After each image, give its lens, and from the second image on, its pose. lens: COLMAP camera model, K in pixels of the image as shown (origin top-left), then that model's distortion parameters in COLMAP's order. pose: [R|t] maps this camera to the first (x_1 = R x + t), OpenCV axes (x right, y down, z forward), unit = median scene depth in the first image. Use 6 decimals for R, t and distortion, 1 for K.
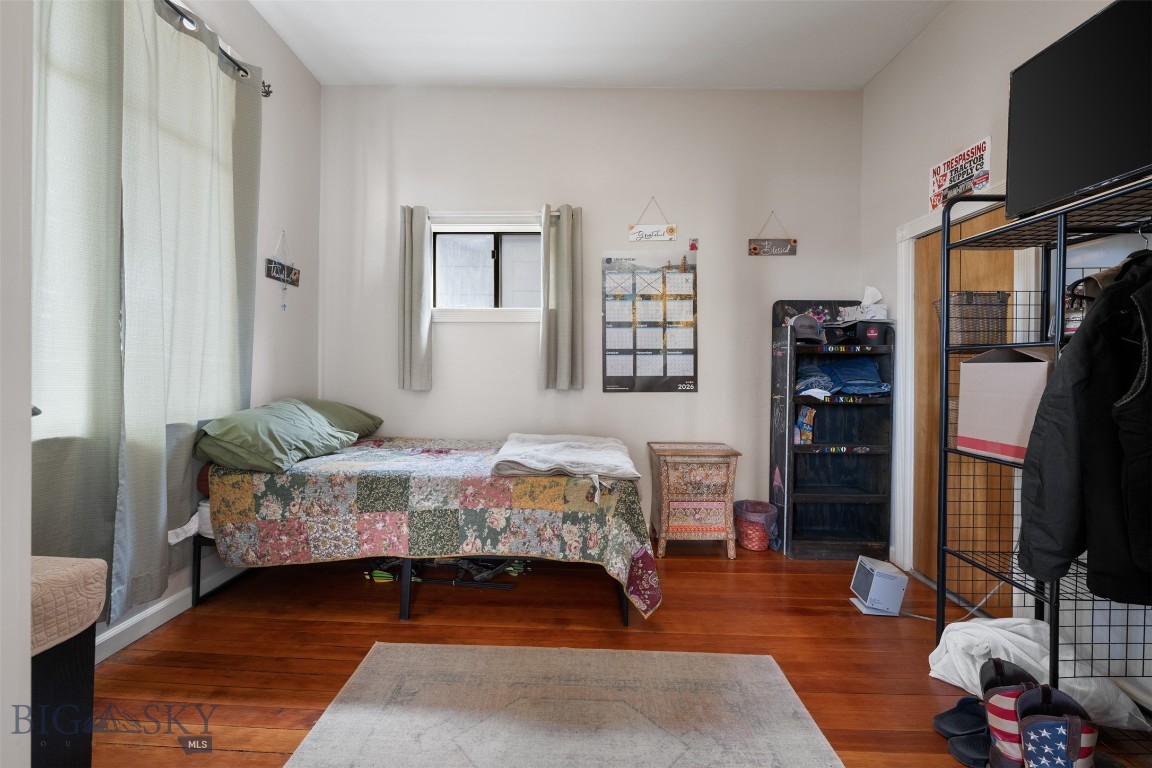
lens RADIAL K [[462.4, 0, 550.9], [0, 462.4, 371.9], [0, 0, 1]] dist [-0.003653, 0.001333]
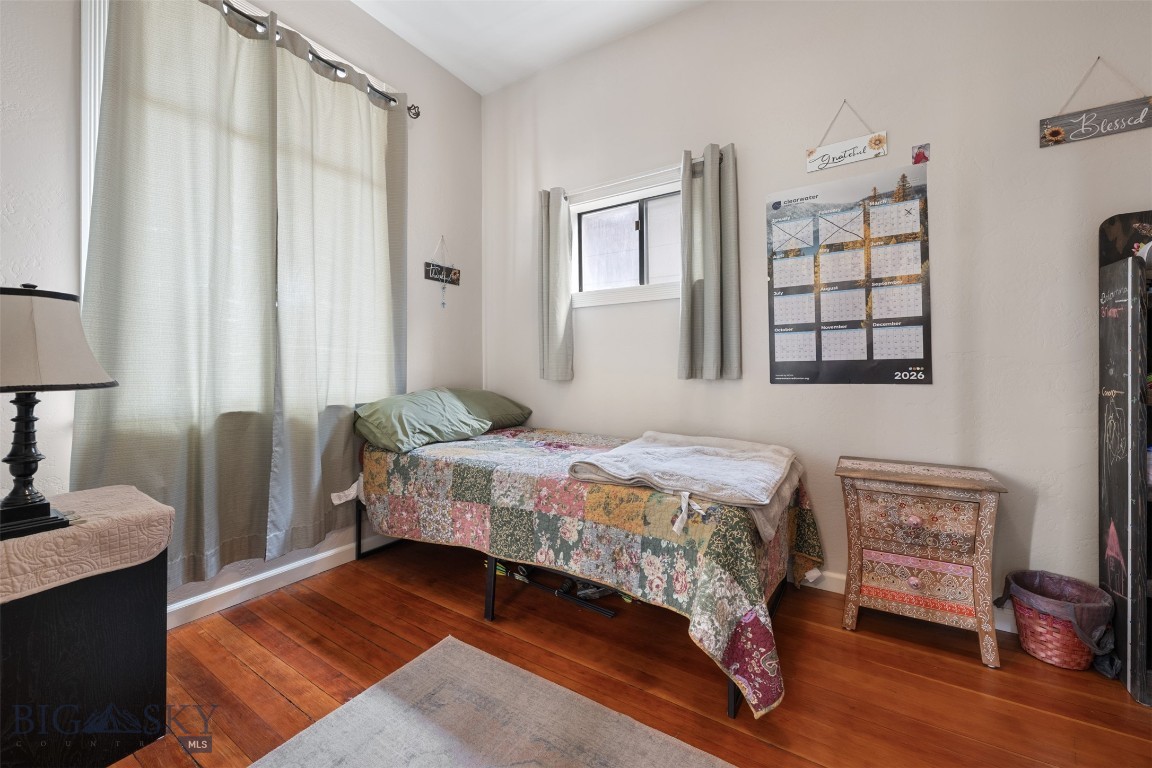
lens RADIAL K [[462.4, 0, 547.9], [0, 462.4, 366.5], [0, 0, 1]] dist [-0.003653, 0.001333]
pose [[0.848159, -0.014125, -0.529553, 0.220734], [0.012065, 0.999900, -0.007348, 0.019188], [0.529604, -0.000157, 0.848245, 0.195548]]
